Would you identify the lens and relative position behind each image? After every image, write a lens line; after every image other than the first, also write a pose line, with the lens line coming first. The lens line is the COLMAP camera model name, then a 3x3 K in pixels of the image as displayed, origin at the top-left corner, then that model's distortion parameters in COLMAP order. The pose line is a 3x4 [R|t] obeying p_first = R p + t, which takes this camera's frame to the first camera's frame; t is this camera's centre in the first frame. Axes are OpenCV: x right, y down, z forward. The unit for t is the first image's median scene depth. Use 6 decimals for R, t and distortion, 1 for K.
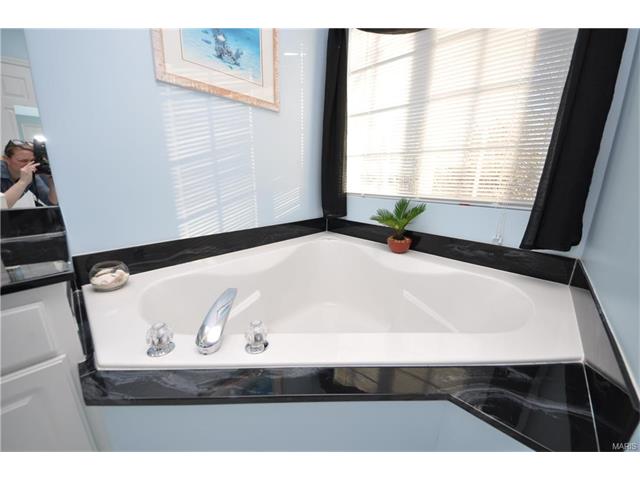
lens RADIAL K [[229.8, 0, 324.0], [0, 229.8, 237.5], [0, 0, 1]] dist [0.016975, -0.015209]
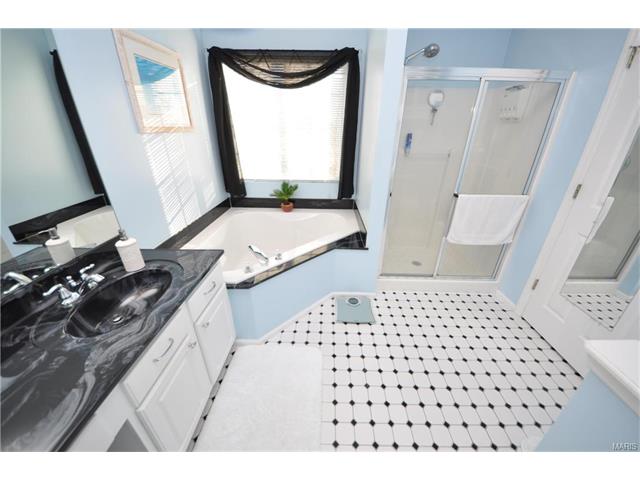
lens RADIAL K [[229.8, 0, 324.0], [0, 229.8, 237.5], [0, 0, 1]] dist [0.016975, -0.015209]
pose [[0.747310, -0.292160, 0.596800, -0.652640], [0.168986, 0.952185, 0.254533, -0.163597], [-0.642628, -0.089365, 0.760949, -0.630259]]
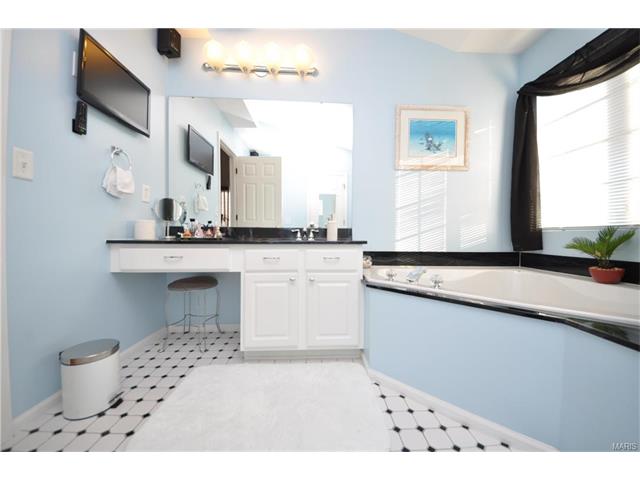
lens RADIAL K [[229.8, 0, 324.0], [0, 229.8, 237.5], [0, 0, 1]] dist [0.016975, -0.015209]
pose [[0.705880, -0.008141, -0.708284, 0.182282], [-0.169913, 0.968793, -0.180472, 0.258772], [0.687650, 0.247738, 0.682469, -0.468186]]
